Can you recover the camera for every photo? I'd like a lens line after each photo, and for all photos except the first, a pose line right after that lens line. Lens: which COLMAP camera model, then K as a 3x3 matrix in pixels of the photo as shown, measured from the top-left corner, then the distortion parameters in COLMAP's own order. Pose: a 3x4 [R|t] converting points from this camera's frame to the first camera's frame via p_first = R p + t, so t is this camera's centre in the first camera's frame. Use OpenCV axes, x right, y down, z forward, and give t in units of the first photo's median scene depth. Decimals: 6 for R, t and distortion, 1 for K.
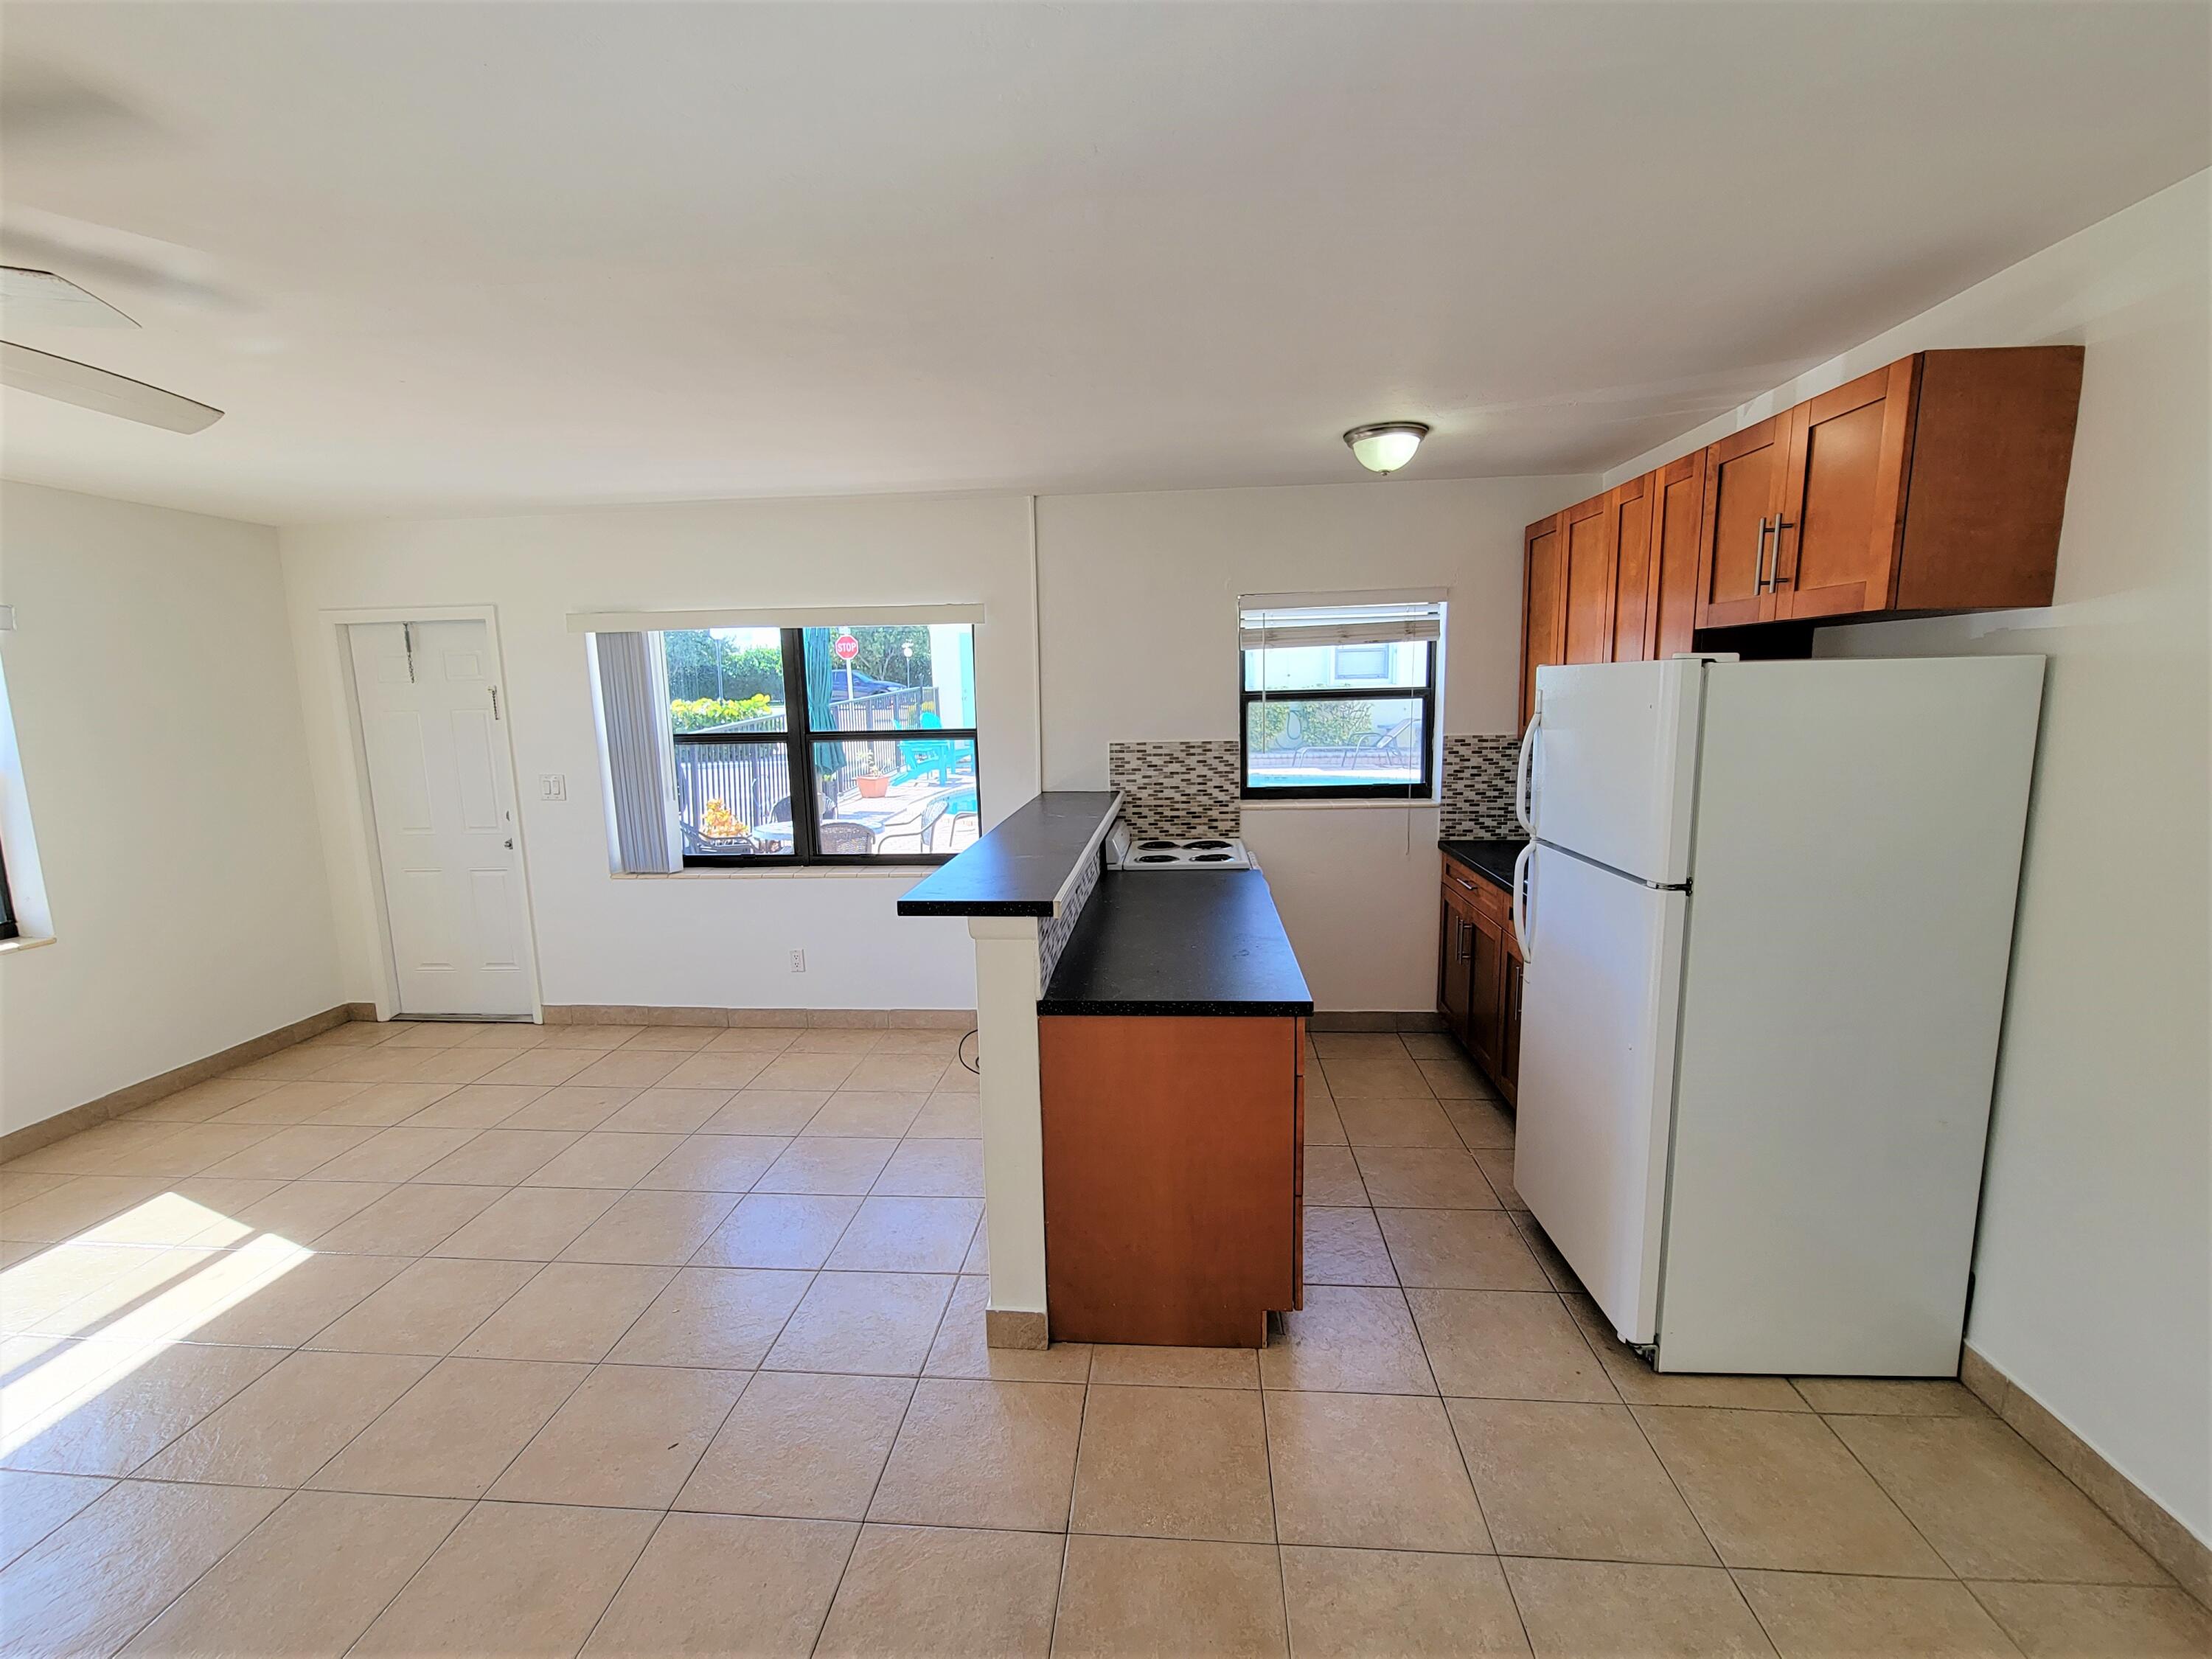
lens RADIAL K [[959.9, 0, 1106.0], [0, 959.9, 829.5], [0, 0, 1]] dist [-0.001719, -0.000179]
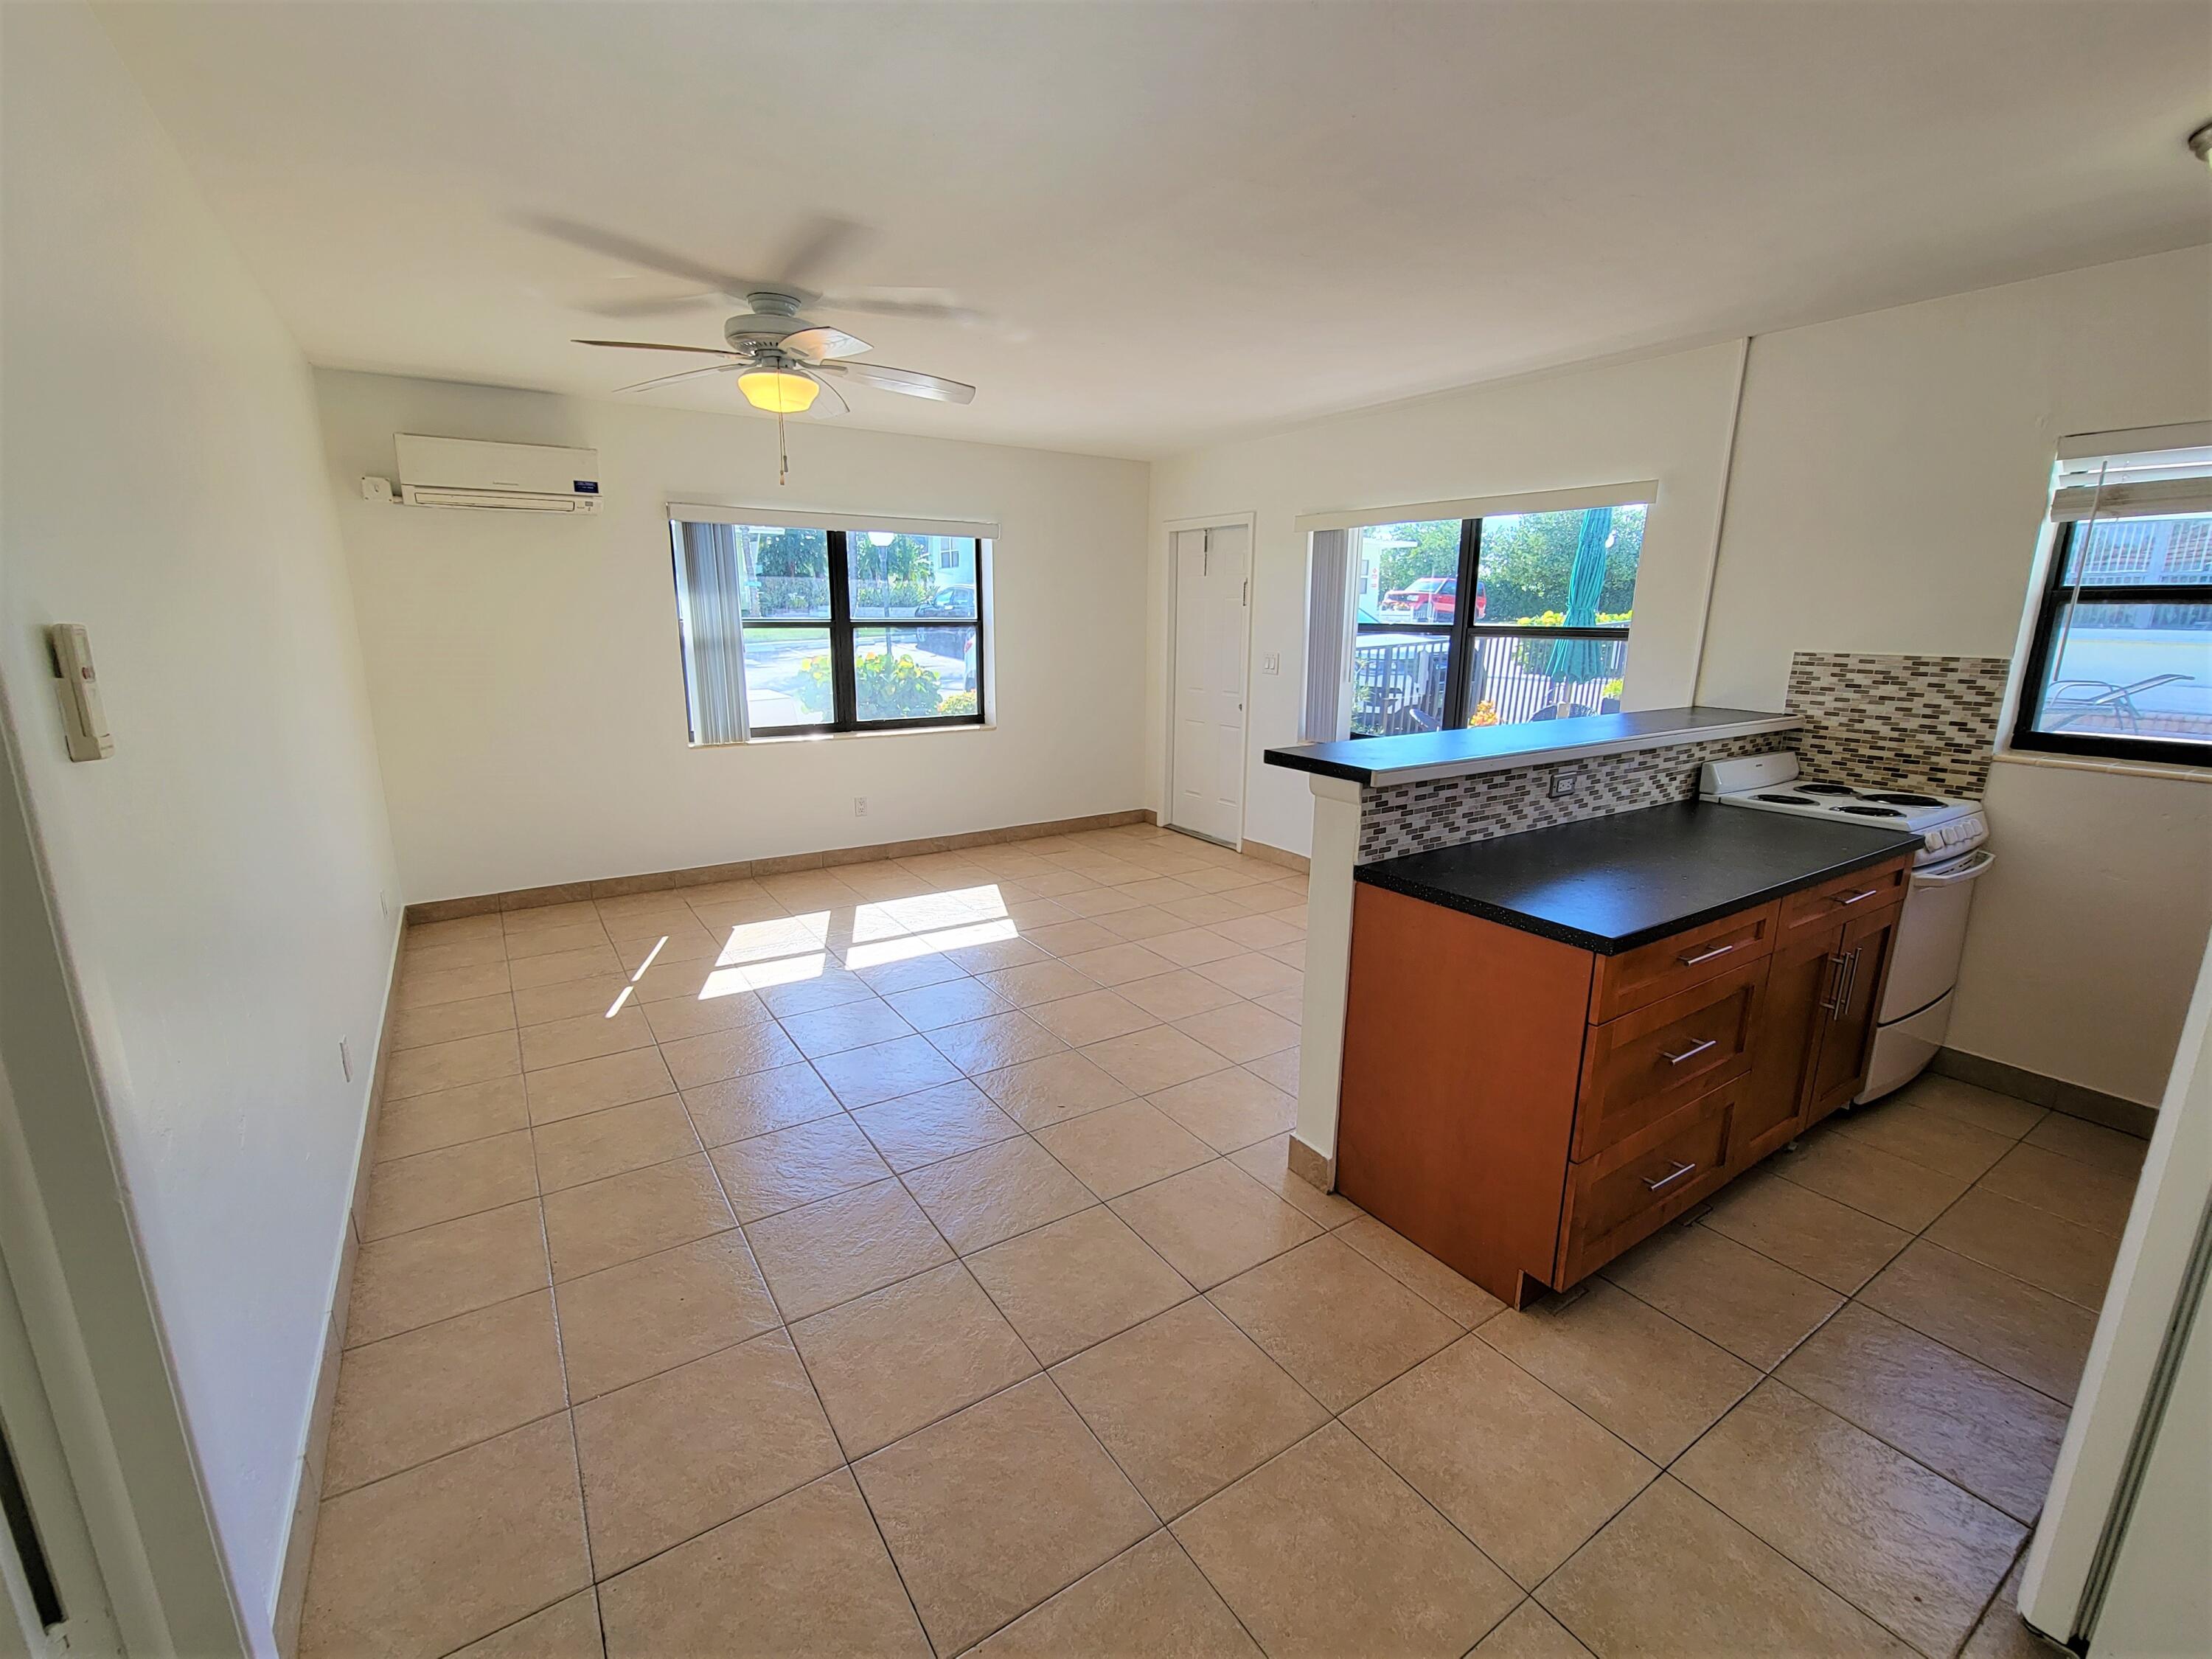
lens RADIAL K [[959.9, 0, 1106.0], [0, 959.9, 829.5], [0, 0, 1]] dist [-0.001719, -0.000179]
pose [[0.617970, 0.199879, -0.760369, 0.279925], [-0.136293, 0.979735, 0.146776, 0.013481], [0.774298, 0.012930, 0.632689, 0.073668]]
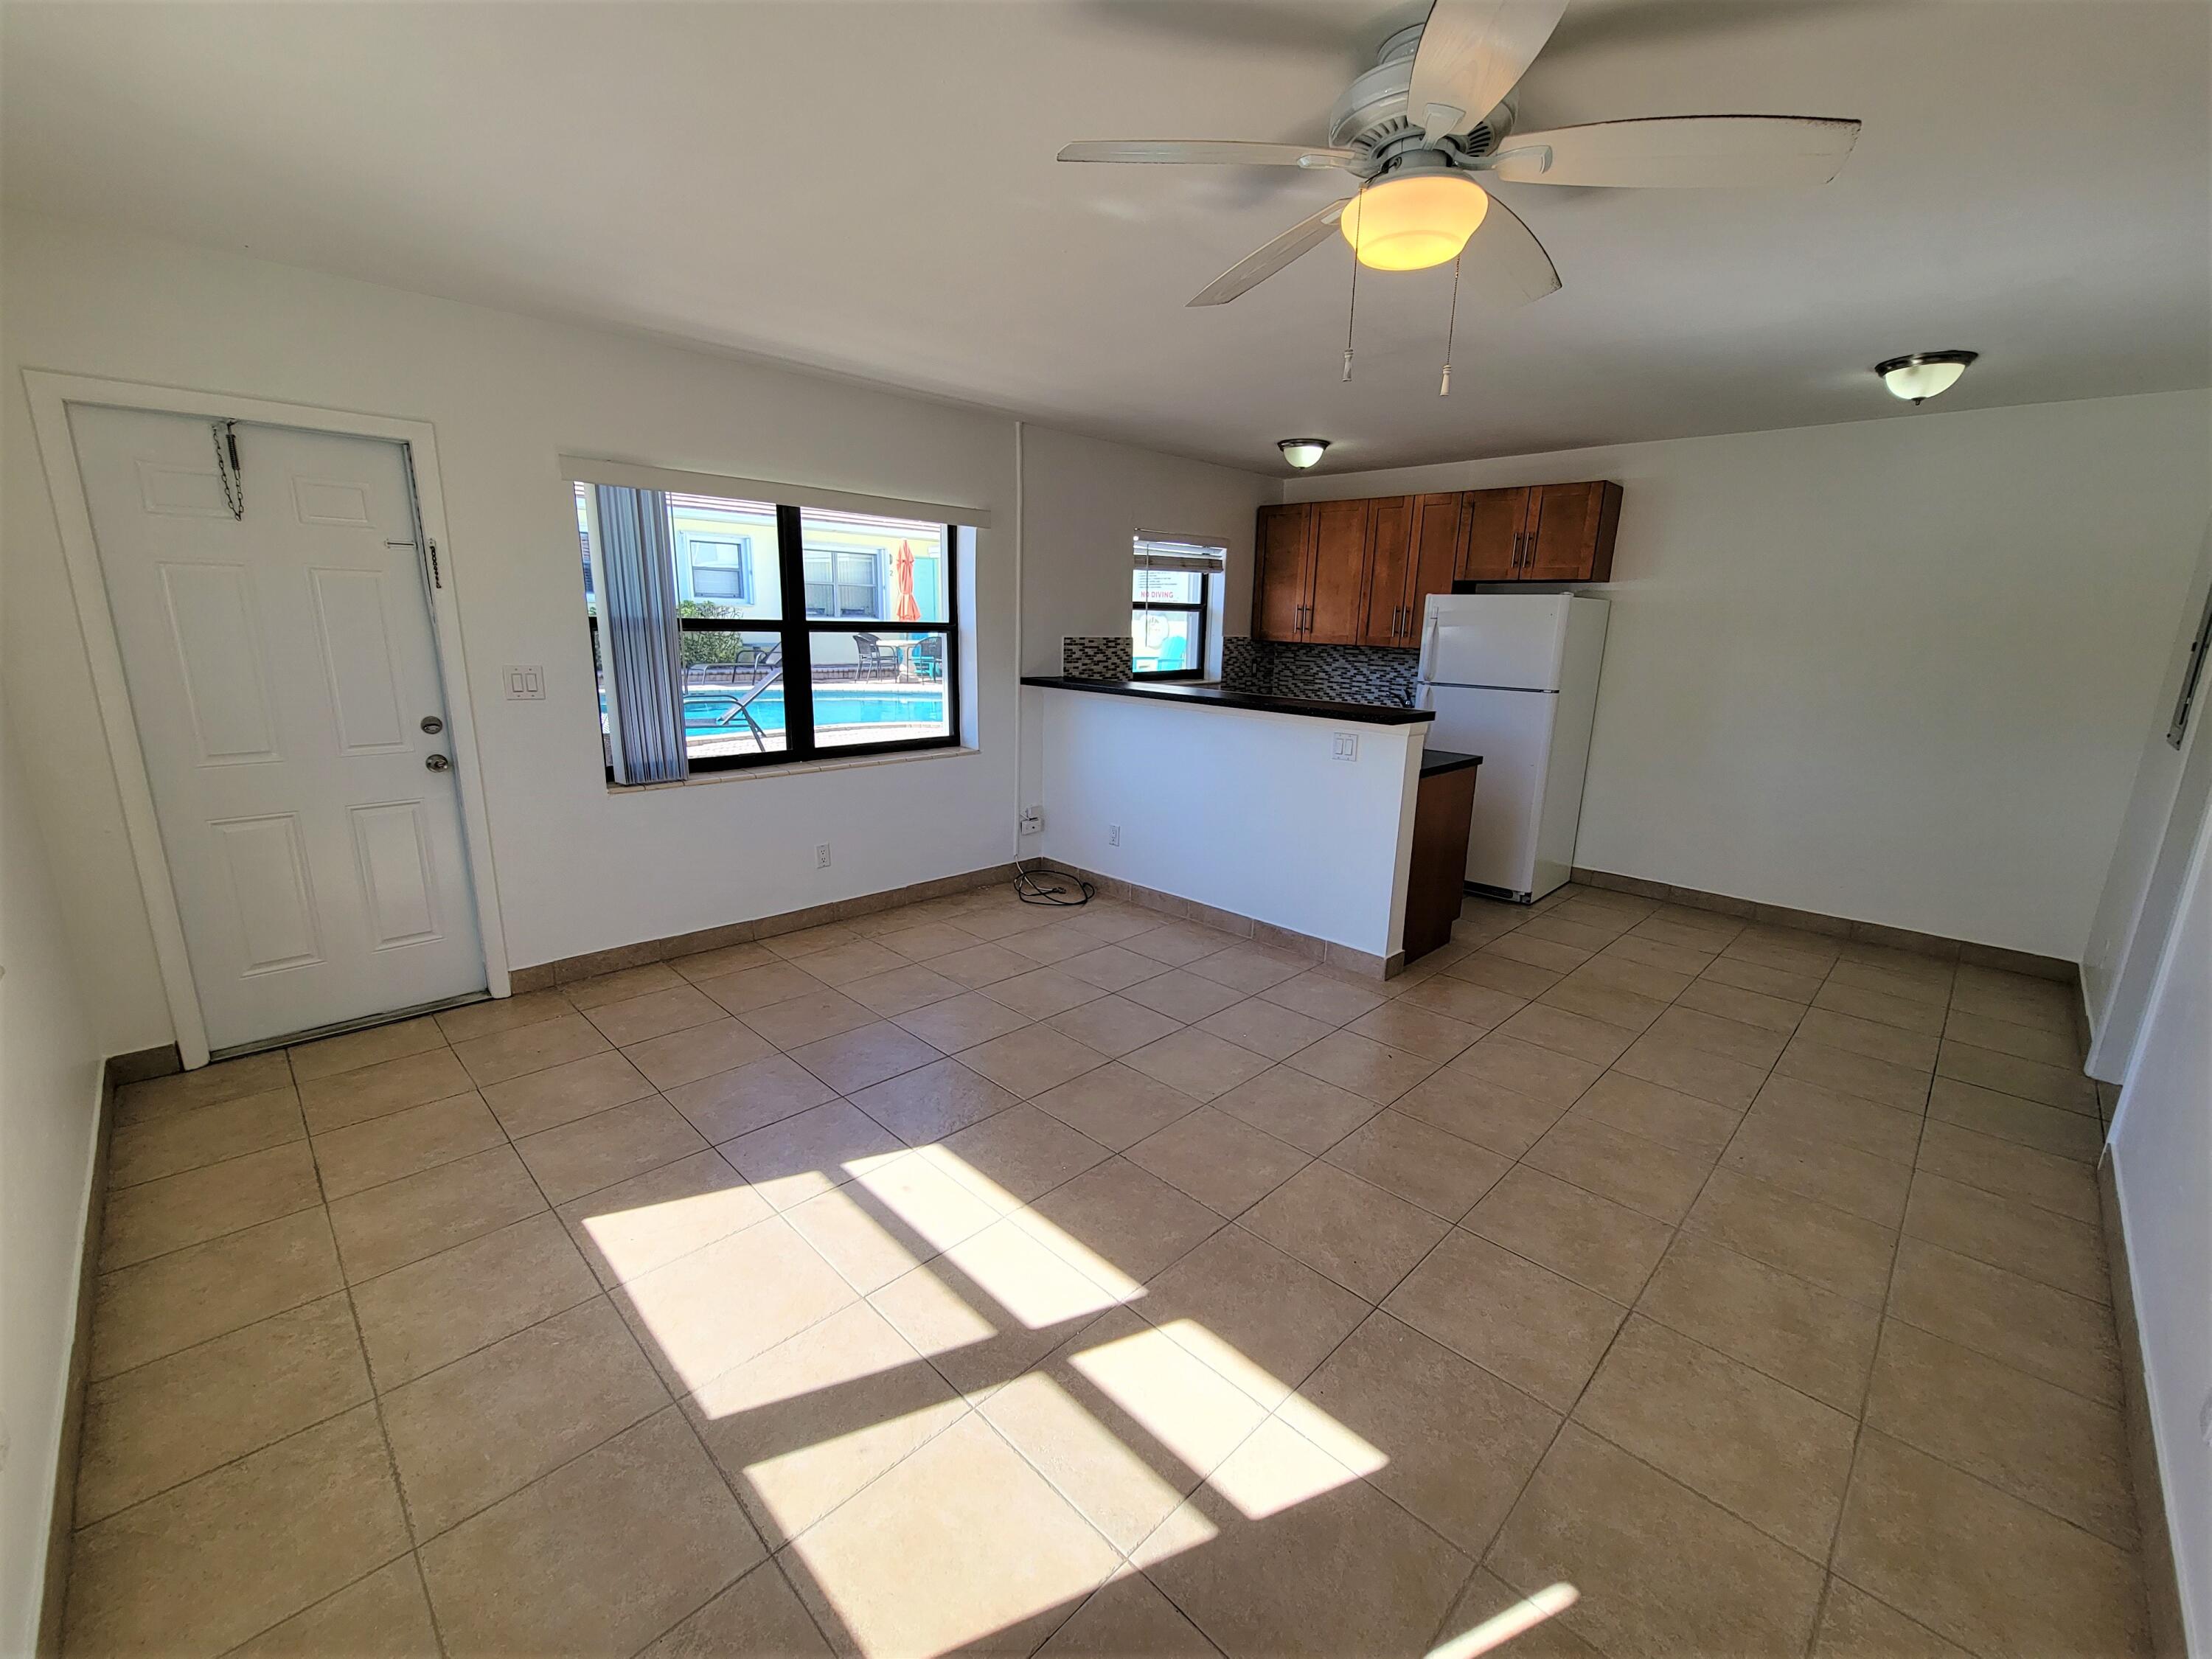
lens RADIAL K [[912.3, 0, 1106.0], [0, 912.3, 829.5], [0, 0, 1]] dist [-0.002163, -0.000509]
pose [[0.640971, -0.138051, 0.755048, -0.895637], [0.076355, 0.990282, 0.116242, 0.024385], [-0.763758, -0.016856, 0.645283, 0.184473]]
